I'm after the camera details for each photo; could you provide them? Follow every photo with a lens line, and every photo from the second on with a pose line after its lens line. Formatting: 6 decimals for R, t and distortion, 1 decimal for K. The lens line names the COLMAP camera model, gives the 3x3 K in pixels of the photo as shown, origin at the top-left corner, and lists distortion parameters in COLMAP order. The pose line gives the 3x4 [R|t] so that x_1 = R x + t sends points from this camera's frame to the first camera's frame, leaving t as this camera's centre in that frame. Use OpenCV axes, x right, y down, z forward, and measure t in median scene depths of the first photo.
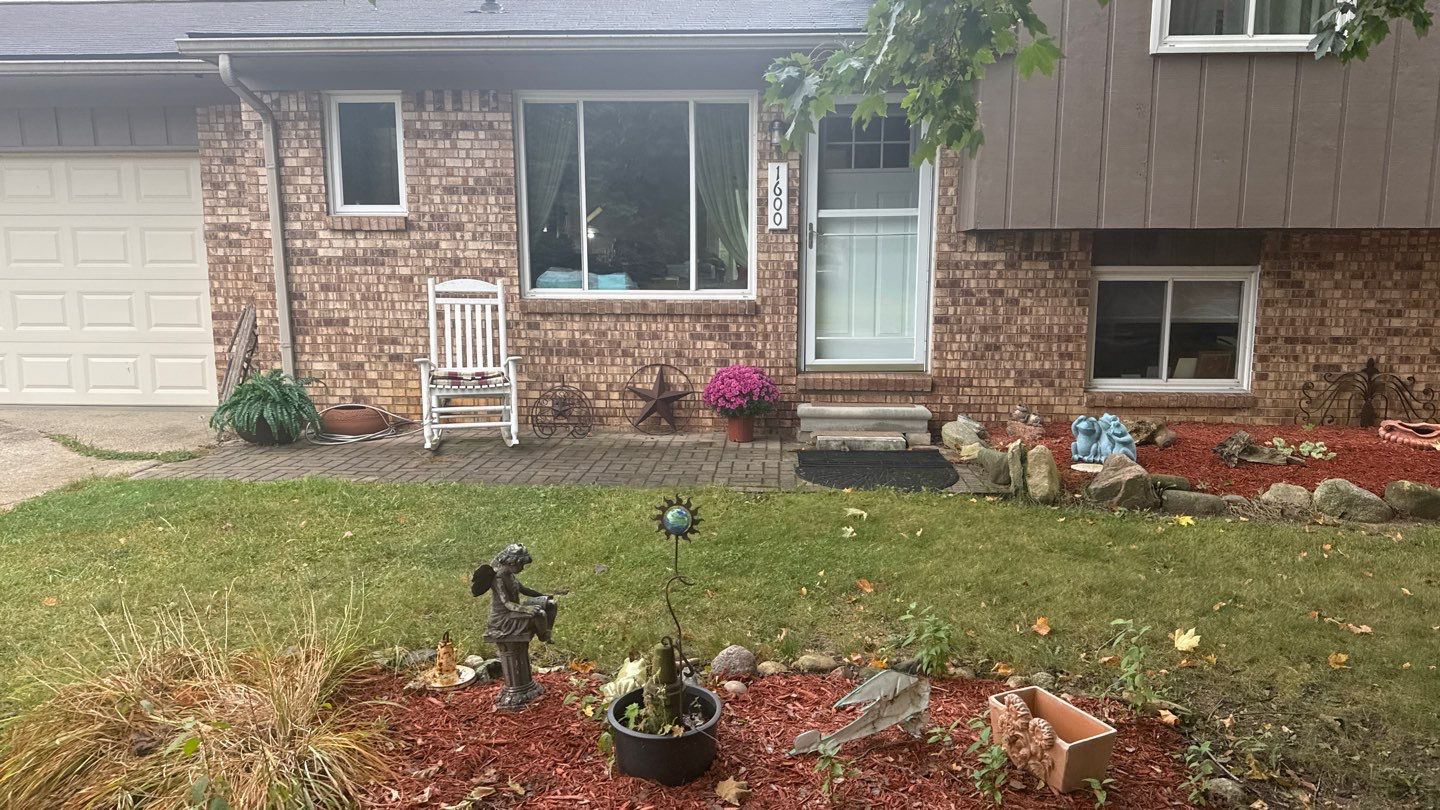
lens RADIAL K [[1014.4, 0, 715.0], [0, 1014.4, 411.3], [0, 0, 1]] dist [0.058065, -0.051258]
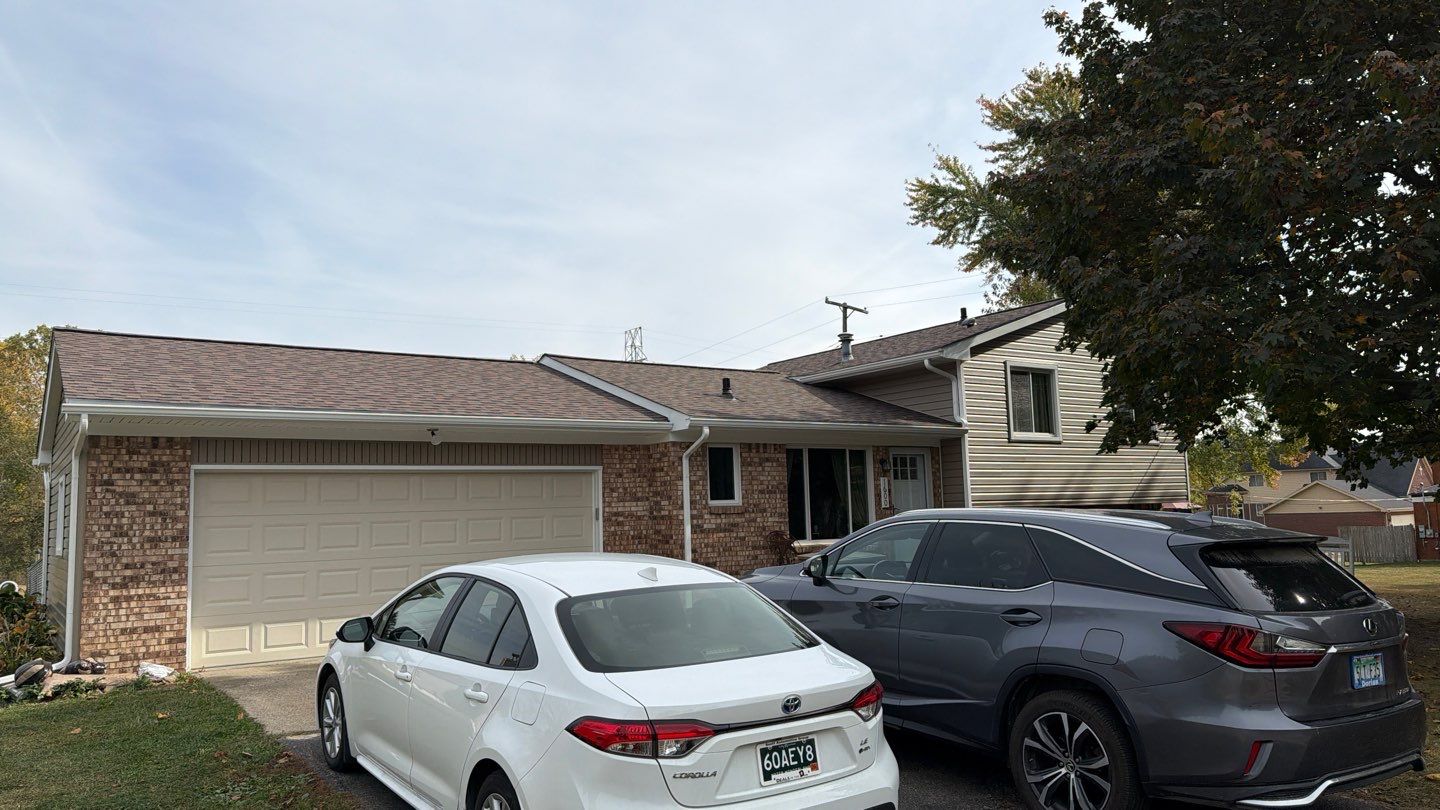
lens RADIAL K [[1014.4, 0, 720.6], [0, 1014.4, 404.9], [0, 0, 1]] dist [0.058065, -0.051258]
pose [[0.780868, 0.041052, 0.623346, -1.600791], [0.120045, 0.969380, -0.214222, 0.028357], [-0.613054, 0.242108, 0.752030, -0.461849]]
